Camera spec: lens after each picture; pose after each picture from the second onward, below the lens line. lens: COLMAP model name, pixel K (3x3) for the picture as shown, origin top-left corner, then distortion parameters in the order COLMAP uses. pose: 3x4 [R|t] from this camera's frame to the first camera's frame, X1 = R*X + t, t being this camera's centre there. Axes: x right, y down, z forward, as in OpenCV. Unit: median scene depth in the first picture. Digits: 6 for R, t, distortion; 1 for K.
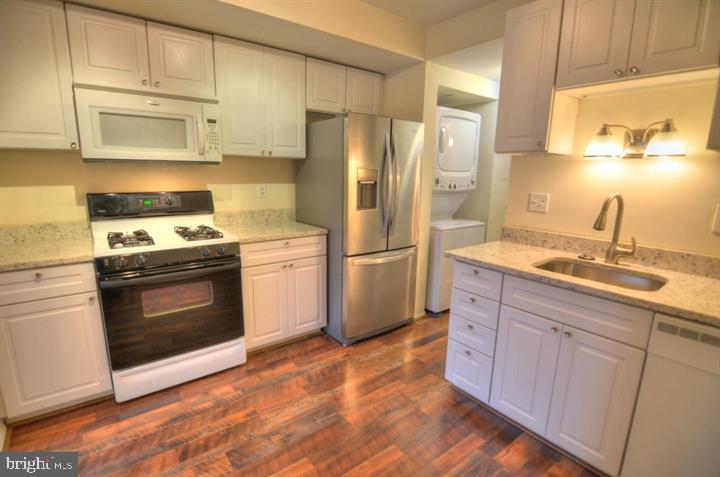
lens RADIAL K [[346.4, 0, 360.4], [0, 346.4, 238.9], [0, 0, 1]] dist [-0.018034, 0.000376]
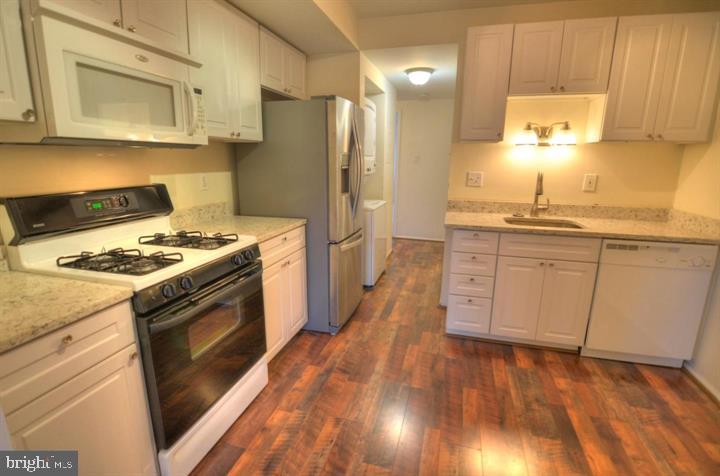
lens RADIAL K [[353.3, 0, 359.9], [0, 353.3, 236.0], [0, 0, 1]] dist [-0.006087, -0.002041]
pose [[0.805029, -0.137523, 0.577075, -0.666077], [0.119306, 0.990416, 0.069592, -0.038271], [-0.581115, 0.012825, 0.813721, 0.170047]]
